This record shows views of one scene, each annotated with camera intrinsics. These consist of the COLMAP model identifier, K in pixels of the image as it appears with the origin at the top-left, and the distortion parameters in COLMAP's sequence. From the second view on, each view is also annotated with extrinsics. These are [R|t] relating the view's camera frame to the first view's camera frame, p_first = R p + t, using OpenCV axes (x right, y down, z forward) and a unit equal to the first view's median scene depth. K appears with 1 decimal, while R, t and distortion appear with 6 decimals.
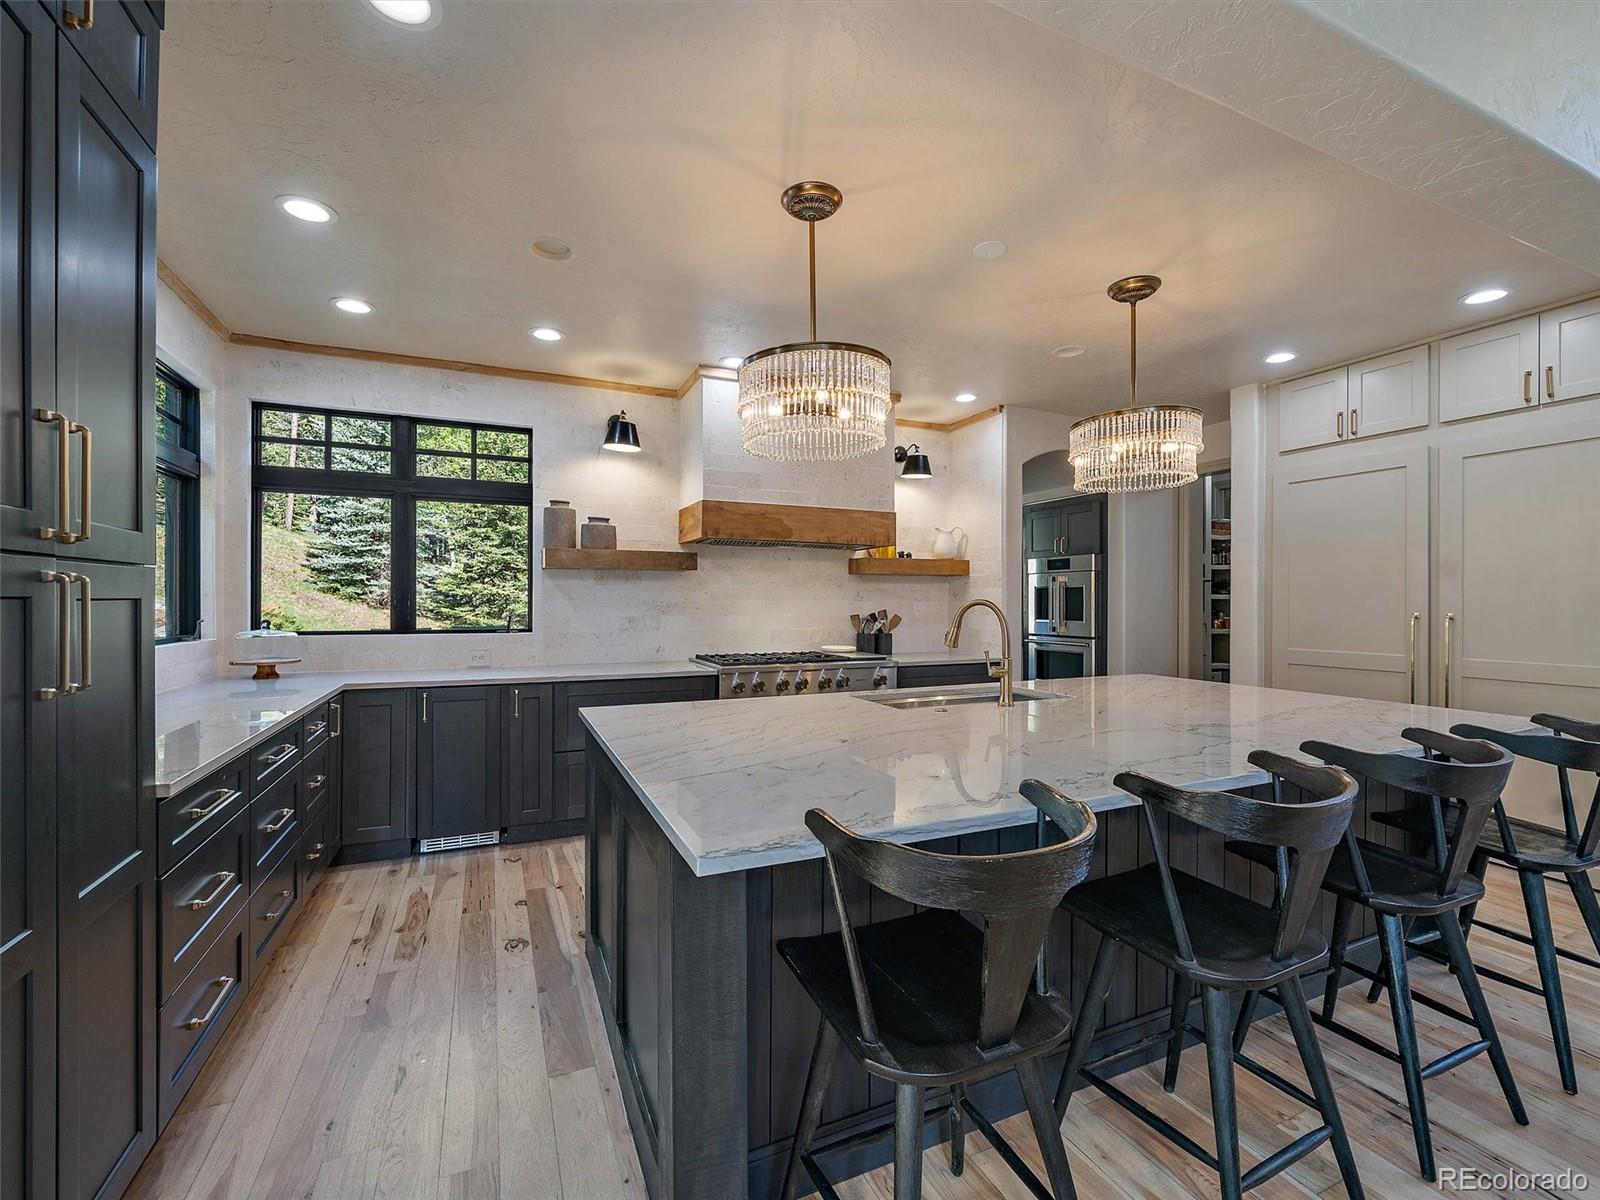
lens RADIAL K [[693.7, 0, 801.2], [0, 693.7, 598.7], [0, 0, 1]] dist [-0.000130, 0.000000]
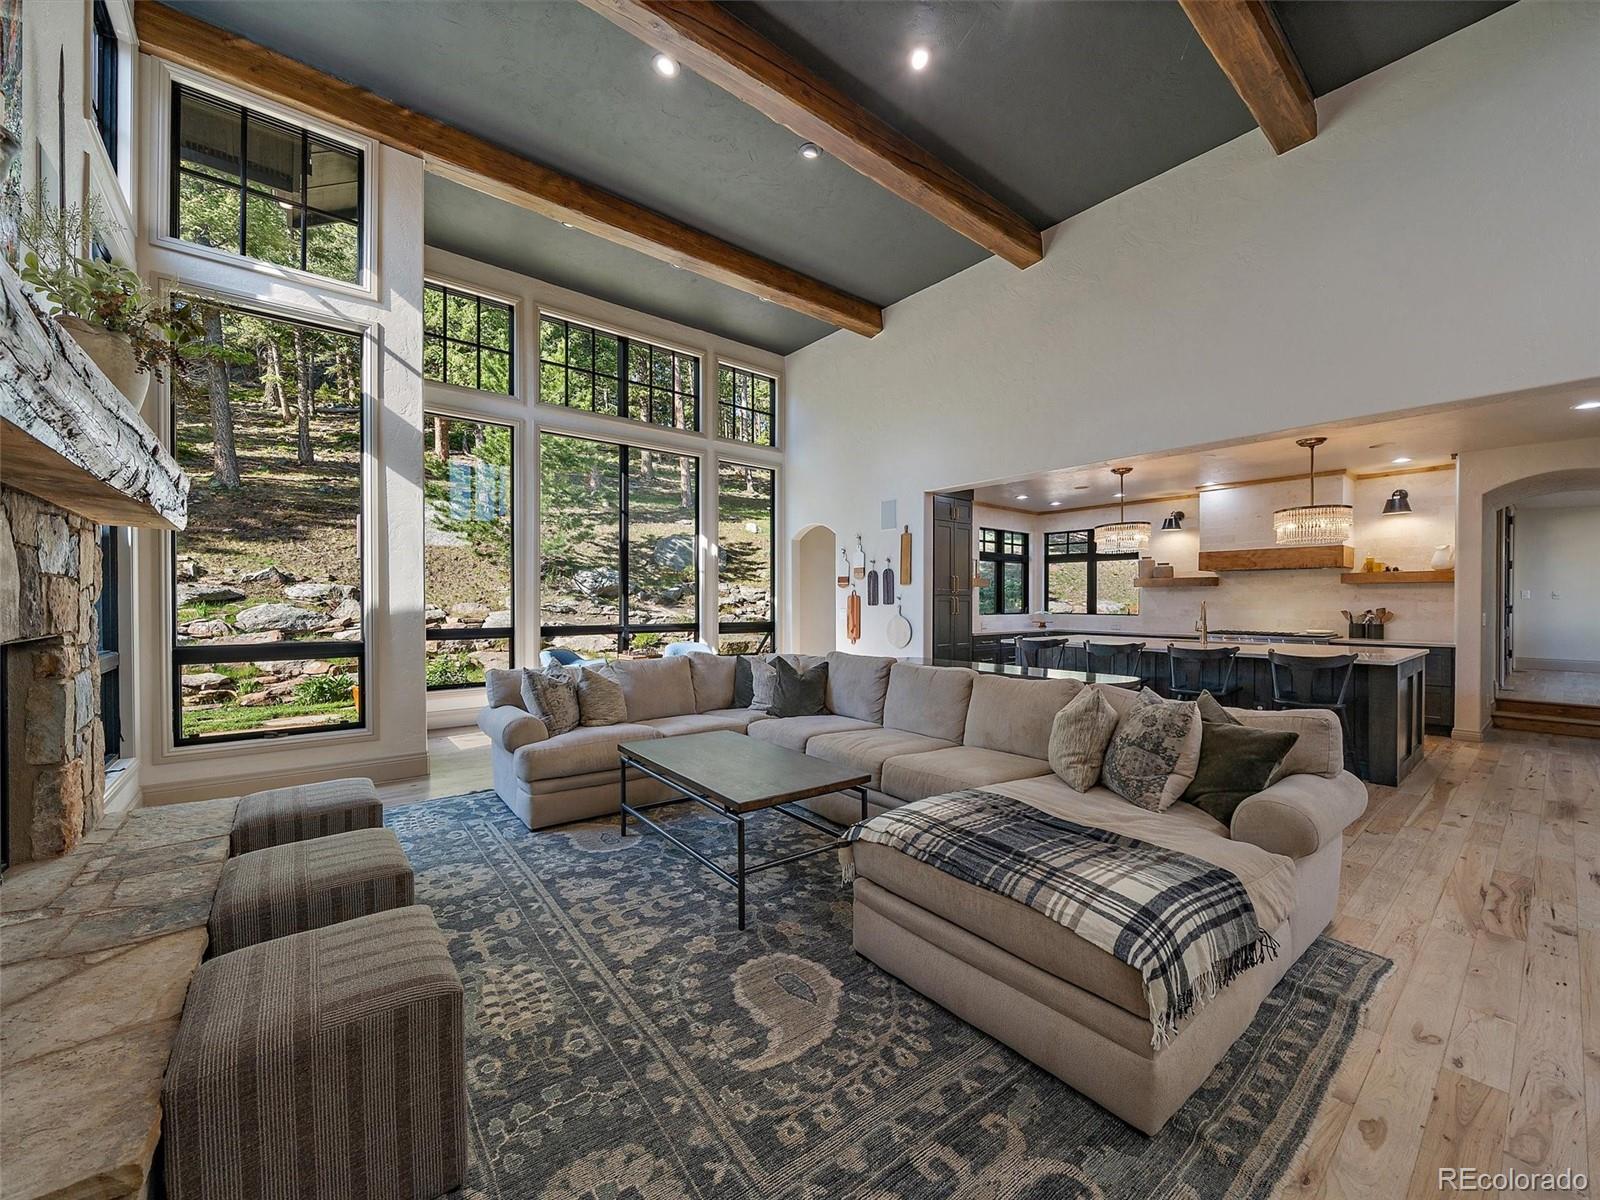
lens RADIAL K [[627.2, 0, 801.4], [0, 627.2, 602.4], [0, 0, 1]] dist [0.000211, 0.000032]
pose [[0.251552, 0.001652, -0.967842, 1.230497], [-0.000568, 0.999999, 0.001559, 0.003454], [0.967844, 0.000158, 0.251552, -0.537897]]
